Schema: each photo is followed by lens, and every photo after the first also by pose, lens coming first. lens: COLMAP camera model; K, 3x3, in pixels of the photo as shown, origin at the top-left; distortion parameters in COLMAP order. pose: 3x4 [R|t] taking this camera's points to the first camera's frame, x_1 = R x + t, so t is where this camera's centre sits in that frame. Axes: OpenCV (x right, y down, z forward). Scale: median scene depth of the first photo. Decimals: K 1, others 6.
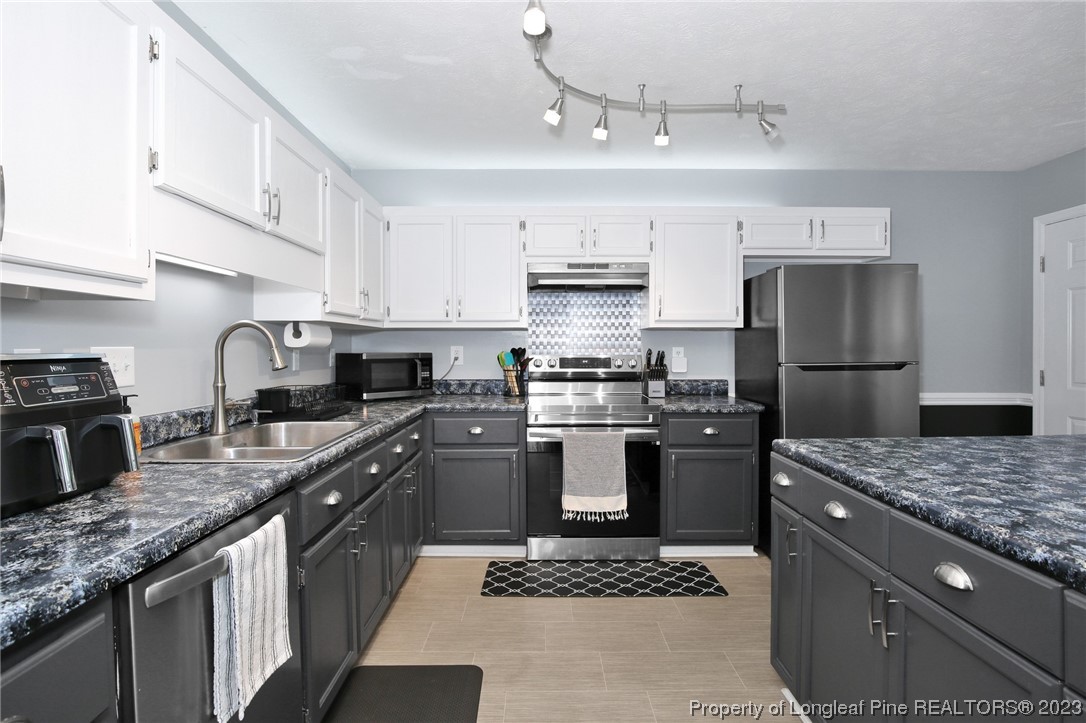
lens RADIAL K [[552.4, 0, 538.2], [0, 552.4, 356.9], [0, 0, 1]] dist [-0.019742, 0.001489]
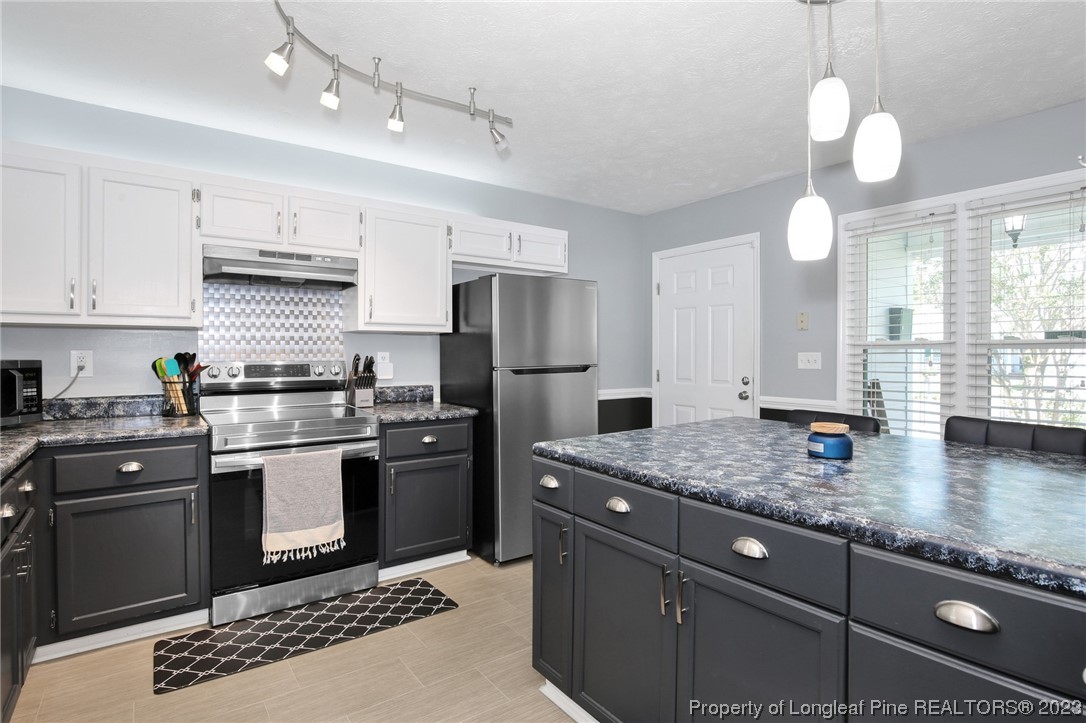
lens RADIAL K [[555.7, 0, 541.5], [0, 555.7, 356.0], [0, 0, 1]] dist [-0.022266, 0.001312]
pose [[0.809439, -0.003140, 0.587195, -0.098165], [0.009502, 0.999925, -0.007751, -0.001507], [-0.587127, 0.011854, 0.809408, 0.100412]]
